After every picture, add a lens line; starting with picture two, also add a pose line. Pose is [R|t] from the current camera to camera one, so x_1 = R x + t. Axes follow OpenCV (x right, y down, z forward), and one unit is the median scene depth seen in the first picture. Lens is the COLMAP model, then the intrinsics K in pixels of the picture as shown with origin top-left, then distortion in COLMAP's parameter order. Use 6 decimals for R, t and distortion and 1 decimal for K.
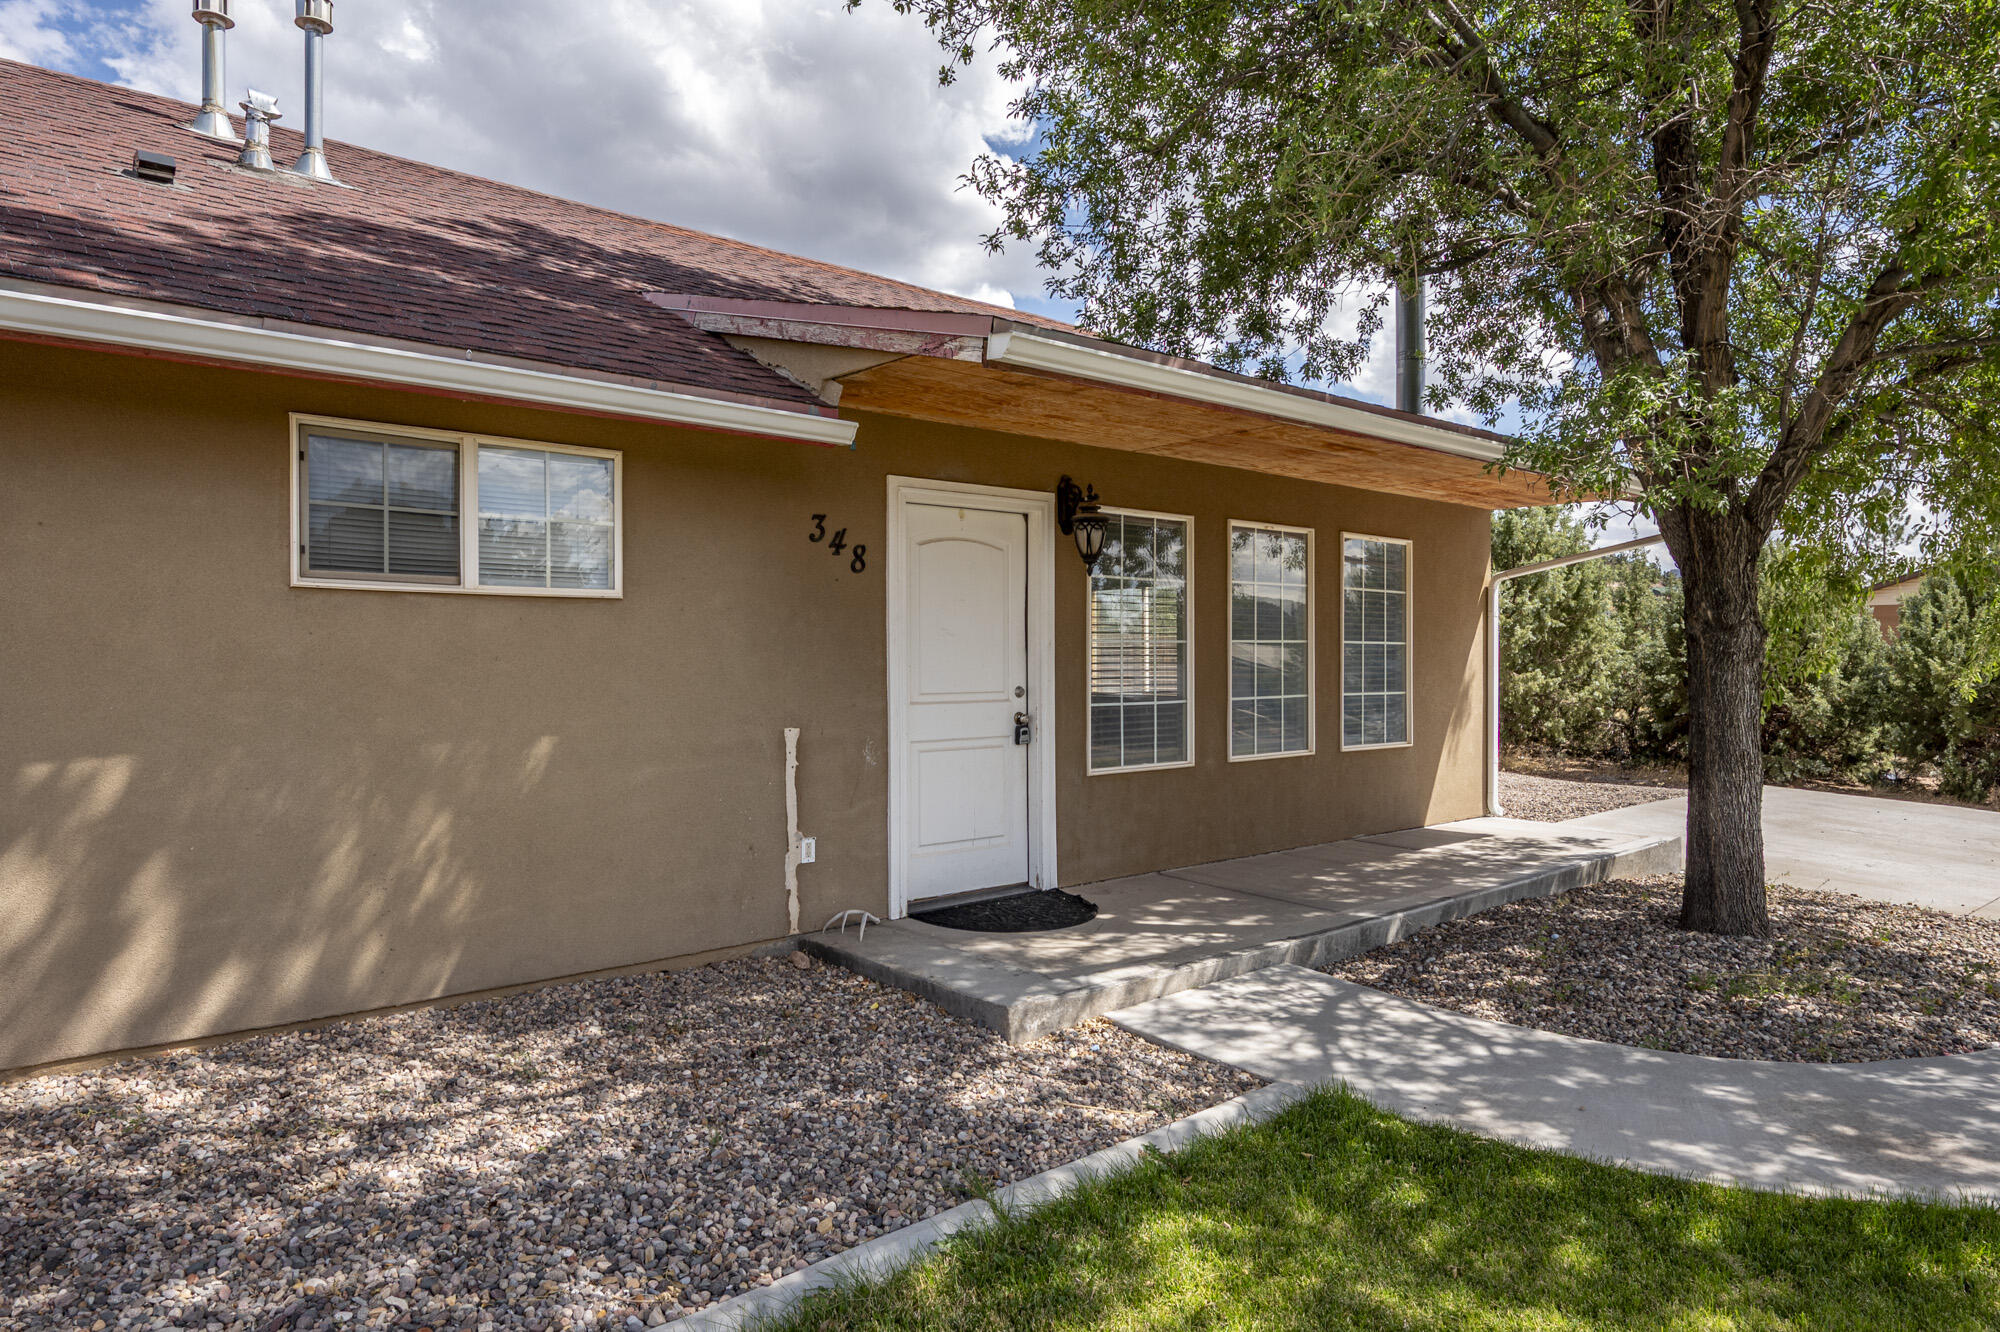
lens RADIAL K [[1172.6, 0, 1000.9], [0, 1172.6, 659.0], [0, 0, 1]] dist [-0.009988, -0.000025]
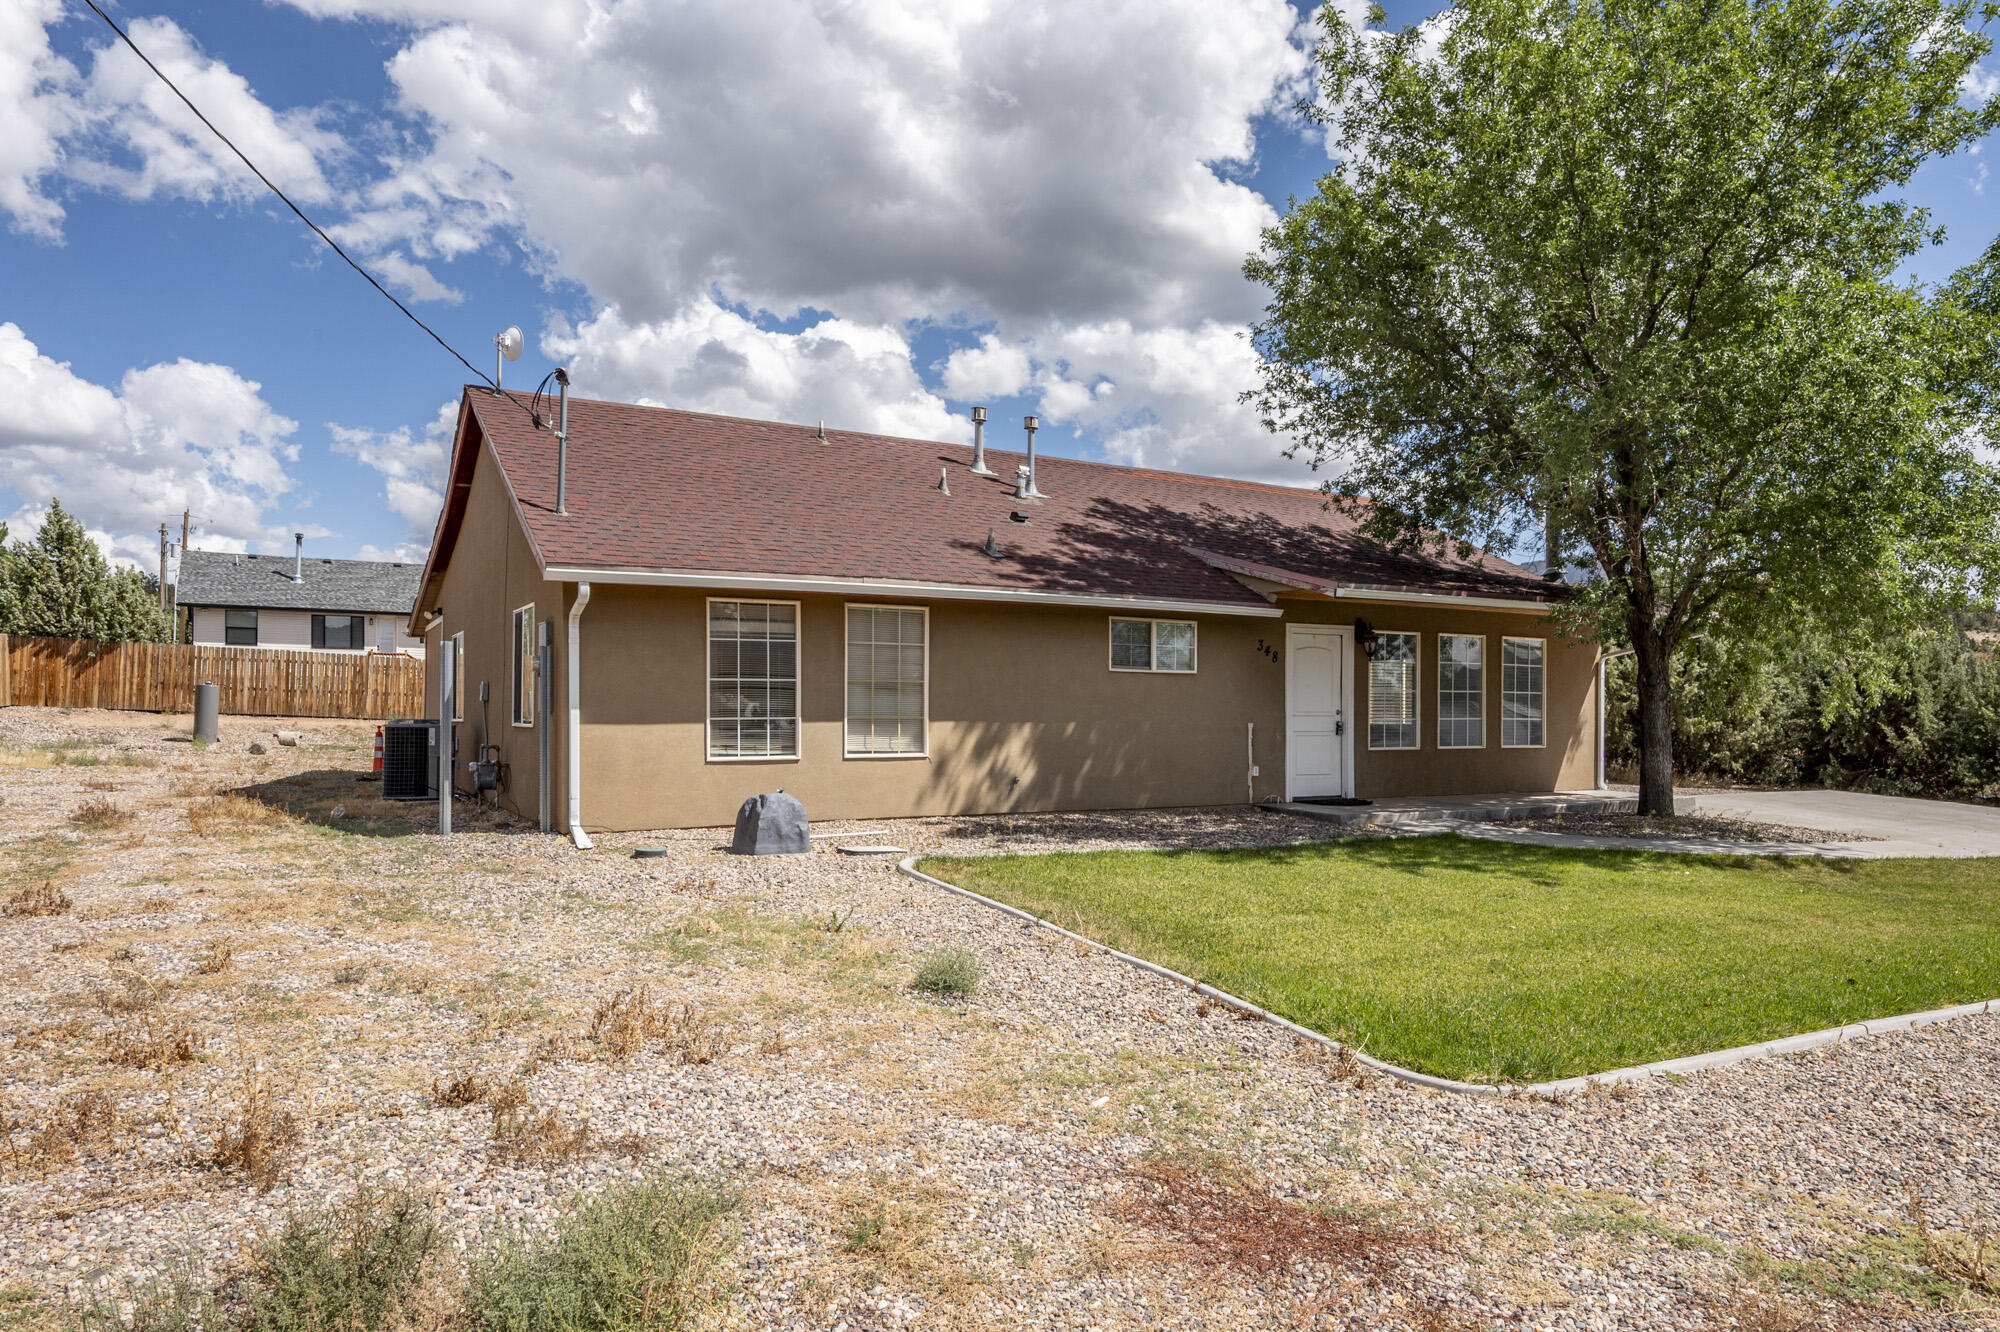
lens RADIAL K [[1172.6, 0, 1008.9], [0, 1172.6, 676.8], [0, 0, 1]] dist [-0.009988, -0.000025]
pose [[0.978582, 0.005420, -0.205787, -0.123976], [-0.011091, 0.999590, -0.026414, 0.023421], [0.205559, 0.028131, 0.978240, -1.194269]]
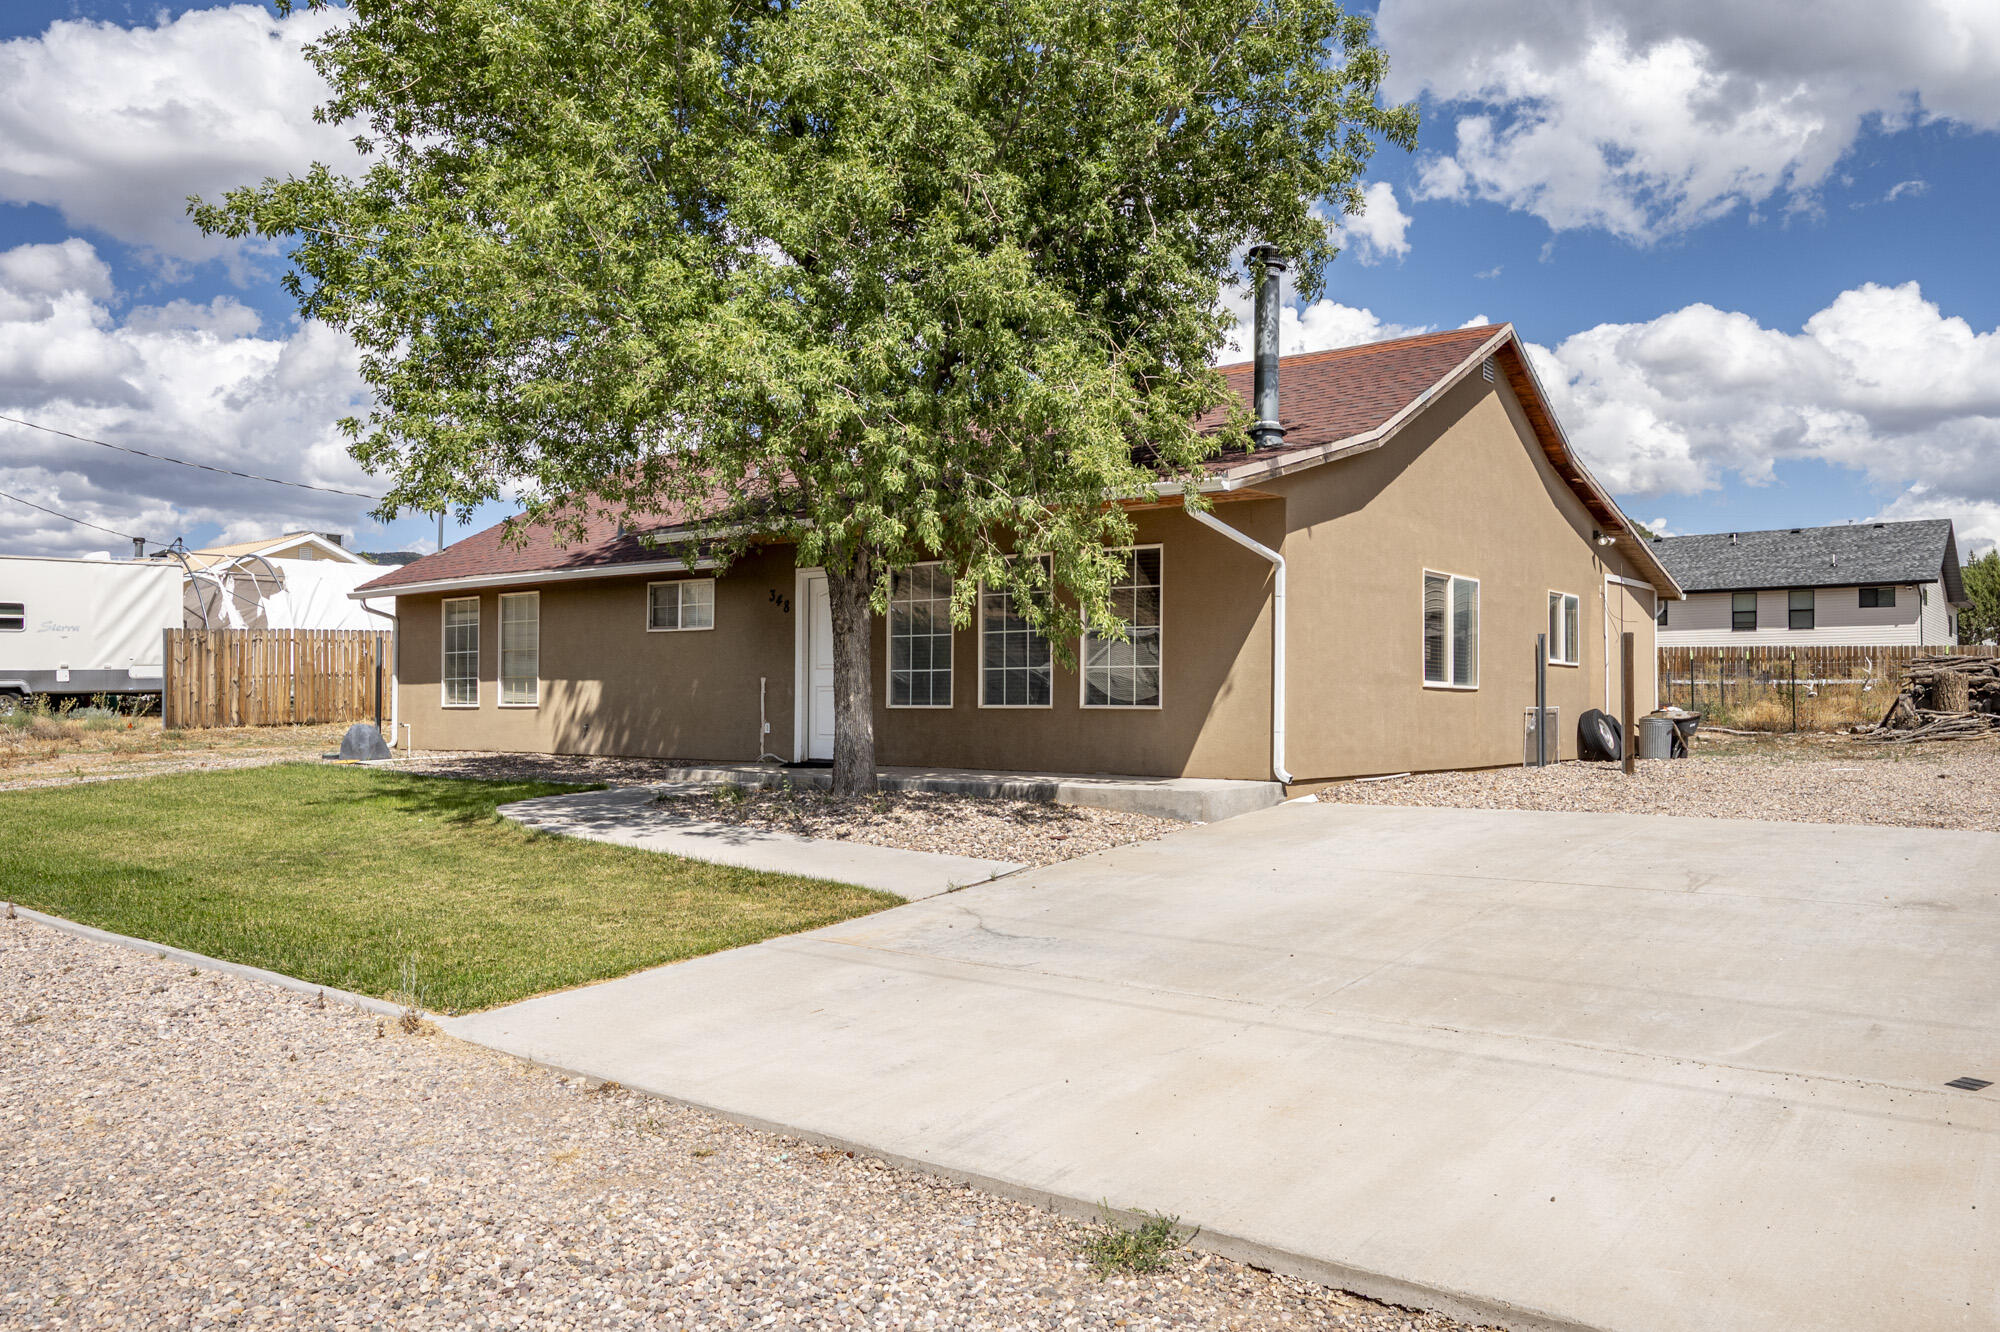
lens RADIAL K [[1511.3, 0, 999.9], [0, 1511.3, 674.0], [0, 0, 1]] dist [0.002507, 0.000200]
pose [[0.214628, -0.013660, -0.976600, 2.205672], [-0.003073, 0.999888, -0.014661, 0.070184], [0.976691, 0.006147, 0.214562, 0.591246]]
